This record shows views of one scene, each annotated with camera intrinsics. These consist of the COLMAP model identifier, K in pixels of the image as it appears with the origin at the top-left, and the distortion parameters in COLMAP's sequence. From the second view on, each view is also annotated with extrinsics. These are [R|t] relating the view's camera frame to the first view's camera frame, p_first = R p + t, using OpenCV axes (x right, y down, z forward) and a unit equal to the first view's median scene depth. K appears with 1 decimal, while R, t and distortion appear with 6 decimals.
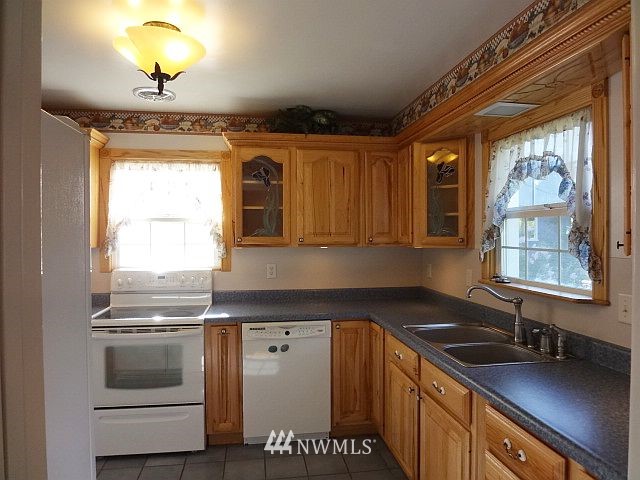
lens RADIAL K [[441.3, 0, 319.8], [0, 441.3, 240.3], [0, 0, 1]] dist [-0.011802, -0.008125]
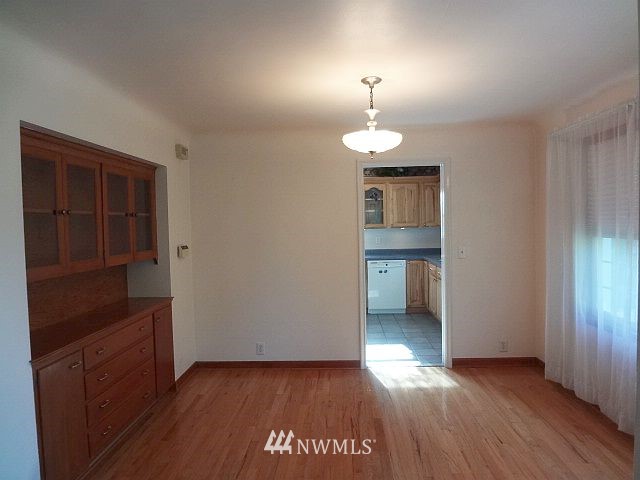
lens RADIAL K [[441.3, 0, 318.7], [0, 441.3, 240.6], [0, 0, 1]] dist [-0.011802, -0.008125]
pose [[0.981466, -0.010110, -0.191368, 0.020129], [0.017410, 0.999182, 0.036504, -0.010670], [0.190843, -0.039159, 0.980839, -1.250619]]
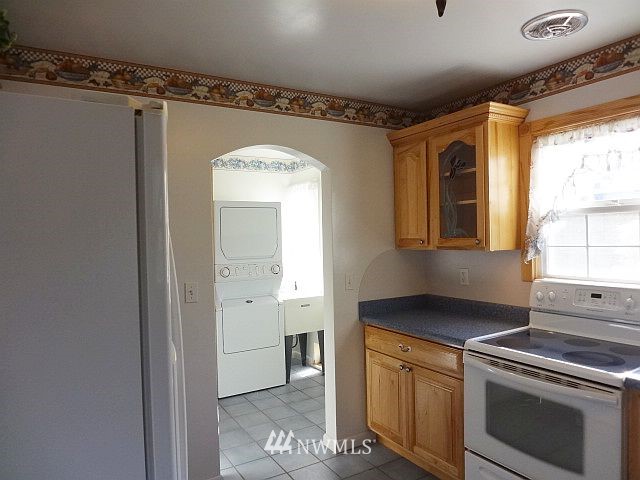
lens RADIAL K [[441.3, 0, 319.9], [0, 441.3, 238.3], [0, 0, 1]] dist [-0.011802, -0.008125]
pose [[0.379234, -0.004005, -0.925292, 0.097301], [0.013902, 0.999902, 0.001370, -0.010278], [0.925196, -0.013383, 0.379253, 0.357007]]
